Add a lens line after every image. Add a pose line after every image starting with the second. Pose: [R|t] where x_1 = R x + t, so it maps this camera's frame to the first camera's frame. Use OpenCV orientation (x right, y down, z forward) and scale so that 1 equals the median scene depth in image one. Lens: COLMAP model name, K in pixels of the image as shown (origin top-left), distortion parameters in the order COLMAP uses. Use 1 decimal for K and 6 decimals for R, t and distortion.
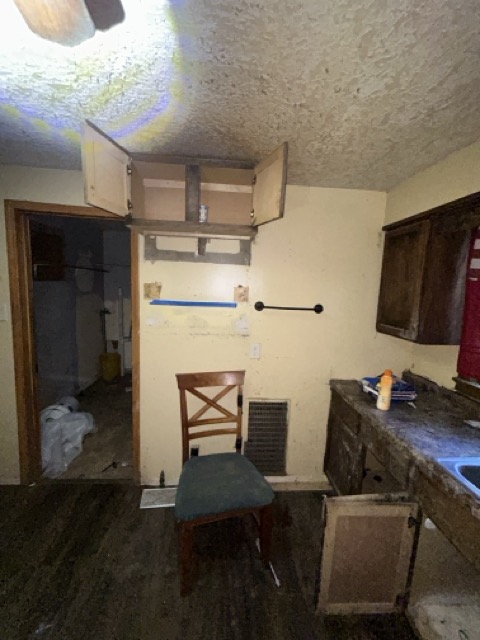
lens RADIAL K [[261.4, 0, 240.4], [0, 261.4, 320.2], [0, 0, 1]] dist [0.001982, -0.000336]
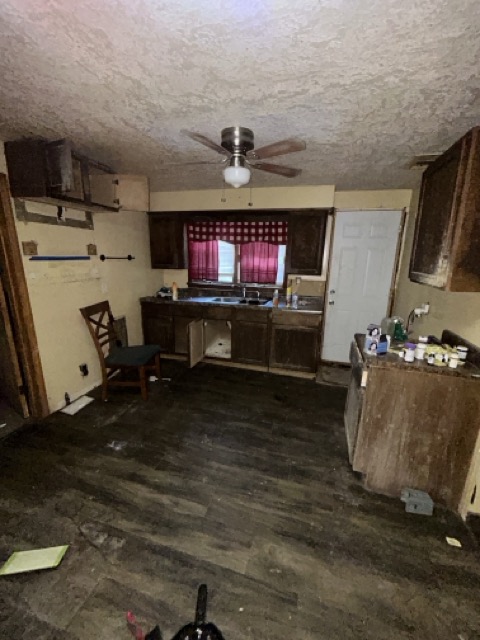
lens RADIAL K [[261.4, 0, 242.0], [0, 261.4, 320.1], [0, 0, 1]] dist [0.001982, -0.000336]
pose [[0.334084, -0.265500, 0.904377, -1.170657], [0.115079, 0.963818, 0.240440, 0.024368], [-0.935492, 0.023748, 0.352549, -0.298818]]
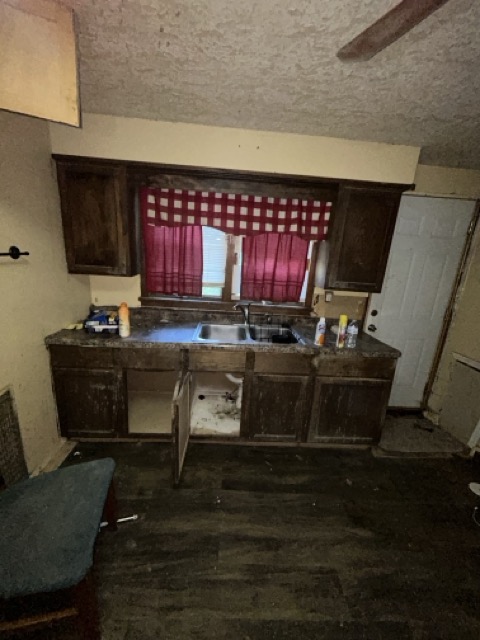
lens RADIAL K [[261.4, 0, 240.9], [0, 261.4, 319.7], [0, 0, 1]] dist [0.001982, -0.000336]
pose [[0.028933, -0.302514, 0.952706, -0.466502], [0.065183, 0.951647, 0.300198, -0.046067], [-0.997454, 0.053415, 0.047253, 0.355472]]
